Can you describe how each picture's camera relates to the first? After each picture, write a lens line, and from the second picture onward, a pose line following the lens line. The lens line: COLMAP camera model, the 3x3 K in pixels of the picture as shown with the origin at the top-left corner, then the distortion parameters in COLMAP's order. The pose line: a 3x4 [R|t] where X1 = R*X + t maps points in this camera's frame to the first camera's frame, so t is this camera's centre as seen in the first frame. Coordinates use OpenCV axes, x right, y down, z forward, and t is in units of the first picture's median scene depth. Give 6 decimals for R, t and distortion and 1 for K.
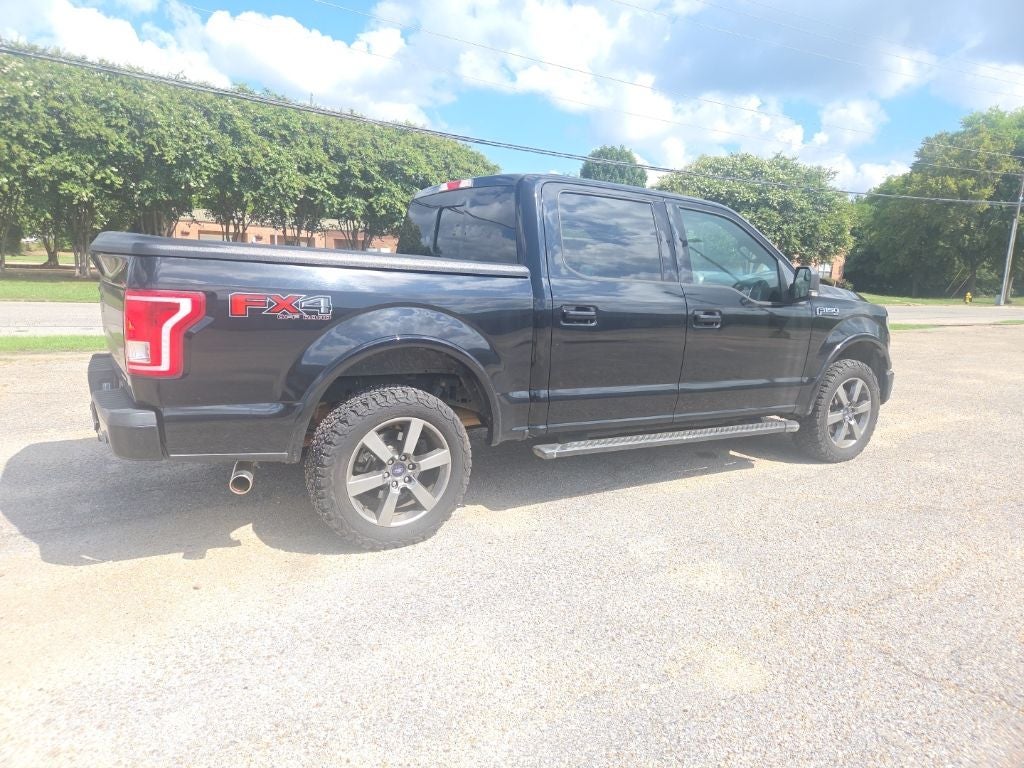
lens RADIAL K [[687.0, 0, 505.8], [0, 687.0, 380.2], [0, 0, 1]] dist [0.062405, -0.049473]
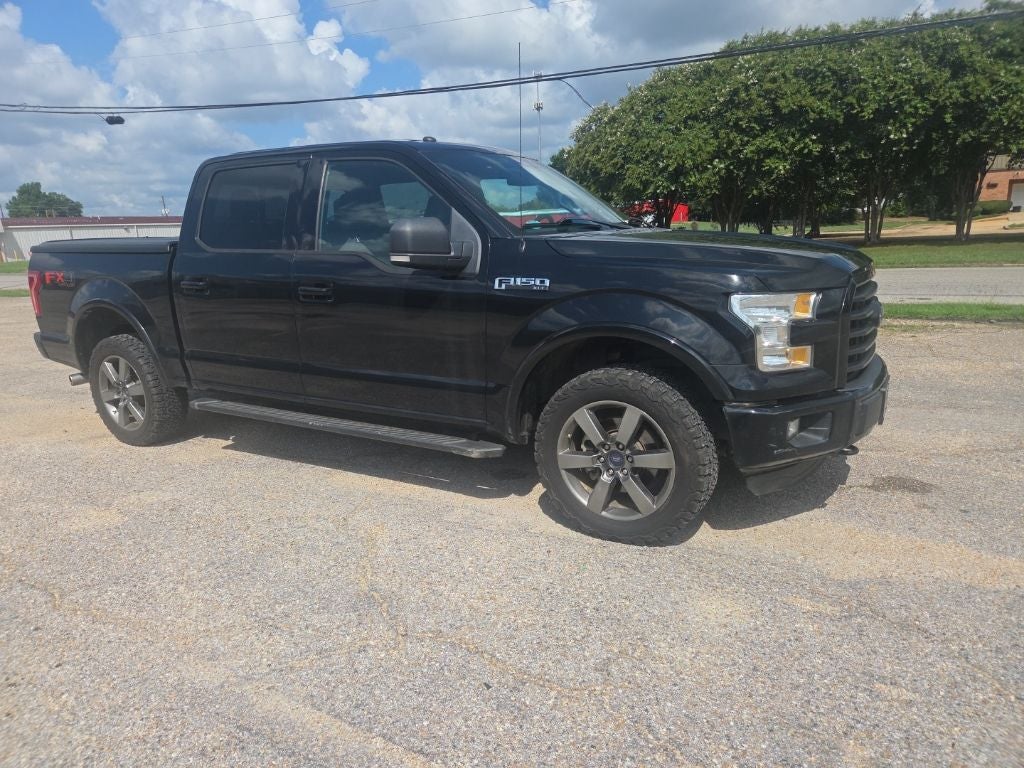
lens RADIAL K [[689.3, 0, 496.3], [0, 689.3, 401.0], [0, 0, 1]] dist [0.068628, -0.058609]
pose [[0.439058, 0.152986, -0.885338, 0.197982], [-0.085057, 0.988048, 0.128552, -0.014165], [0.894423, 0.018862, 0.446823, 0.137317]]
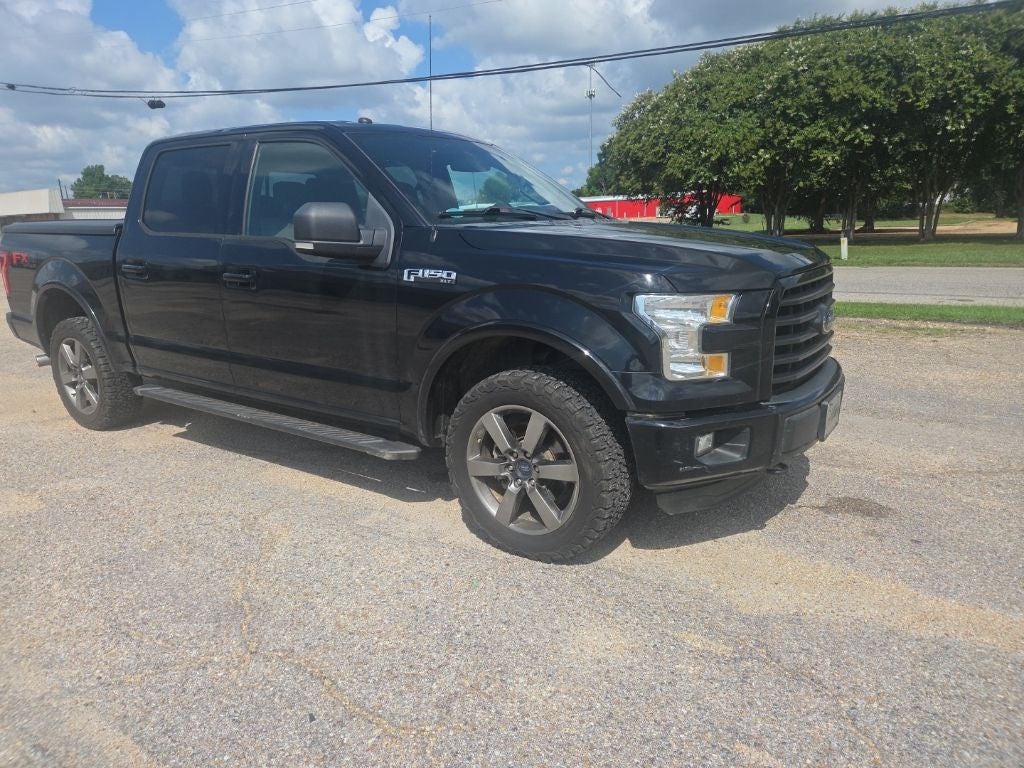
lens RADIAL K [[689.3, 0, 494.9], [0, 689.3, 397.0], [0, 0, 1]] dist [0.068628, -0.058609]
pose [[0.374658, 0.175983, -0.910308, 0.199778], [-0.110199, 0.983314, 0.144742, -0.017428], [0.920591, 0.046087, 0.387799, 0.162231]]
